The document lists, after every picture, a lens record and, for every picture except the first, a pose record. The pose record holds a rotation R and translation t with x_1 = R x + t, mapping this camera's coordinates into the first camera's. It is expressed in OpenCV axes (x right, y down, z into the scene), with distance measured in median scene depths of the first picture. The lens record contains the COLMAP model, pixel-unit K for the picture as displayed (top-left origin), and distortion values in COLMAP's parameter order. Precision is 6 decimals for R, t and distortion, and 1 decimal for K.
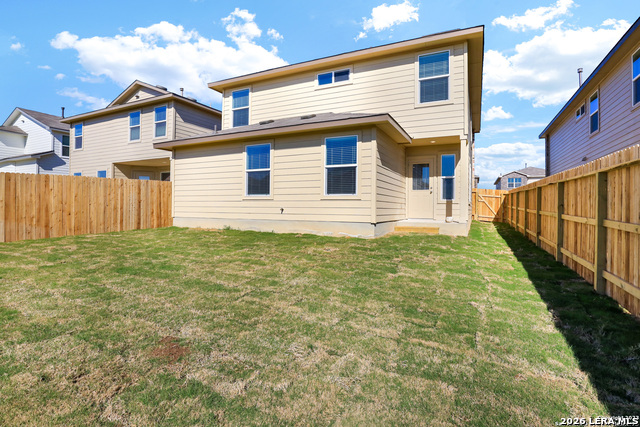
lens RADIAL K [[302.3, 0, 329.7], [0, 302.3, 209.0], [0, 0, 1]] dist [-0.021531, -0.000151]
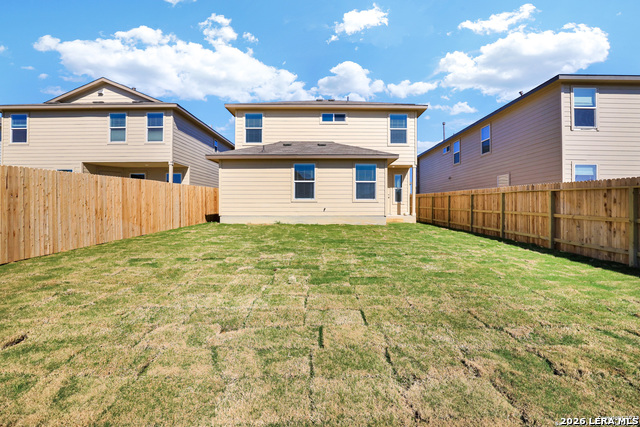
lens RADIAL K [[300.6, 0, 324.2], [0, 300.6, 209.6], [0, 0, 1]] dist [-0.024497, 0.001199]
pose [[0.899243, -0.009444, 0.437347, -0.681700], [0.008804, 0.999955, 0.003492, 0.001112], [-0.437360, 0.000710, 0.899286, -0.285625]]
